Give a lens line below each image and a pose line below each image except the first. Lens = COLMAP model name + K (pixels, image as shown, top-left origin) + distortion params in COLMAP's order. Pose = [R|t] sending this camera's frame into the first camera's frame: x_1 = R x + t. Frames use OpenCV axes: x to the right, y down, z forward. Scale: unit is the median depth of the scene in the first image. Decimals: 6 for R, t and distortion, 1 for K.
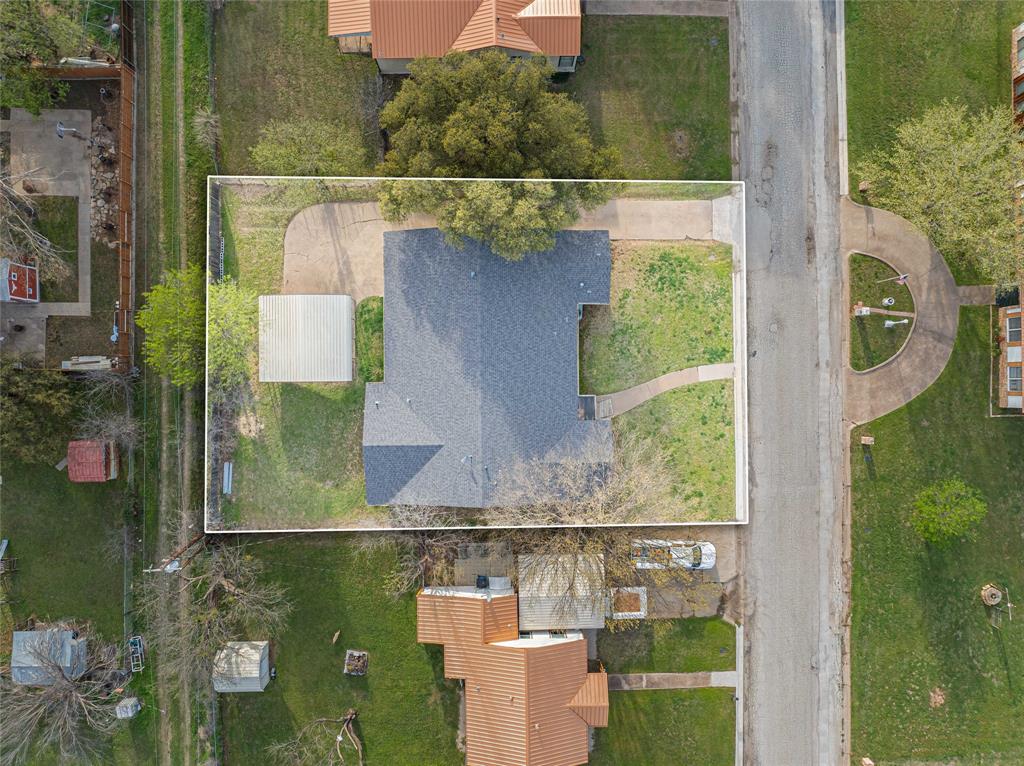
lens RADIAL K [[721.7, 0, 512.0], [0, 721.7, 383.0], [0, 0, 1]] dist [-0.032747, -0.000252]
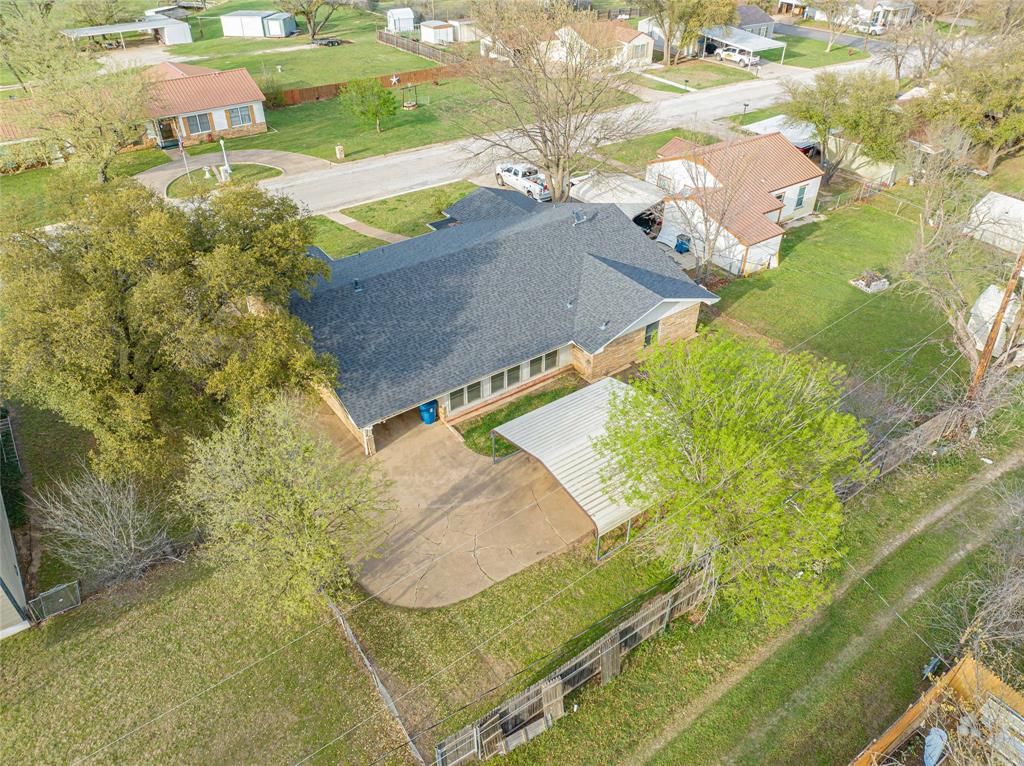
lens RADIAL K [[721.7, 0, 512.0], [0, 721.7, 383.0], [0, 0, 1]] dist [-0.032747, -0.000252]
pose [[-0.578729, -0.496021, 0.647330, -0.560853], [0.815363, -0.336356, 0.471220, -0.348573], [-0.016002, 0.800517, 0.599096, 0.617393]]
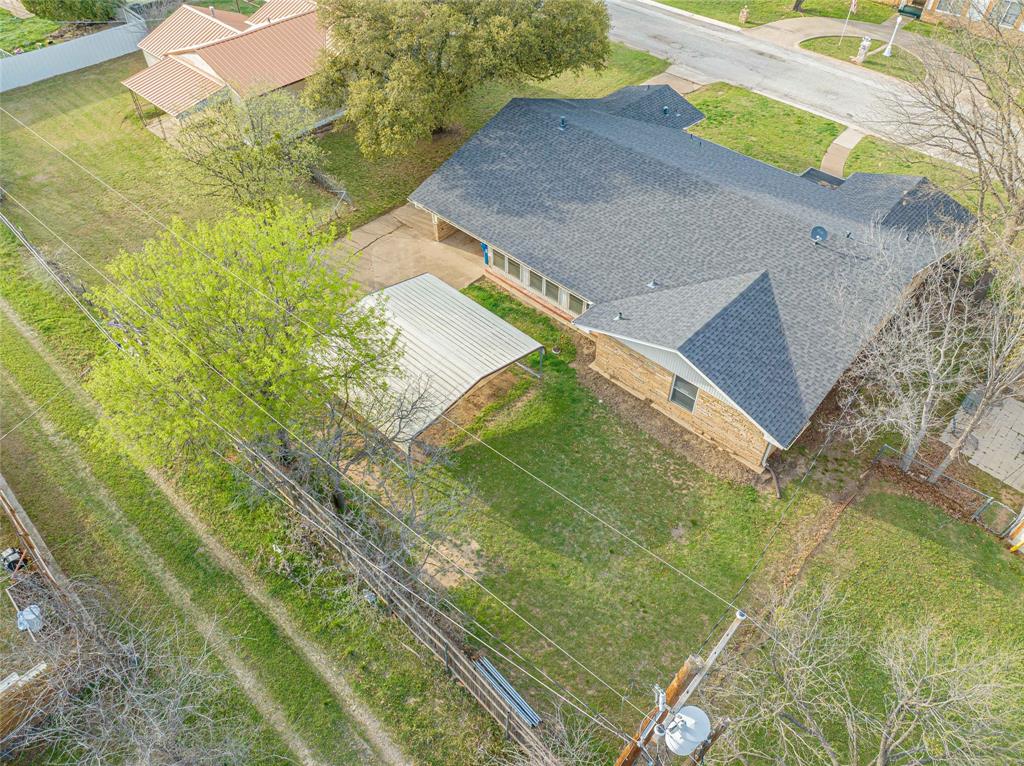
lens RADIAL K [[721.7, 0, 512.0], [0, 721.7, 383.0], [0, 0, 1]] dist [-0.032747, -0.000252]
pose [[0.698028, -0.526169, 0.485698, -0.484712], [0.716025, 0.505227, -0.481720, 0.229317], [0.008079, 0.684026, 0.729413, 0.628820]]
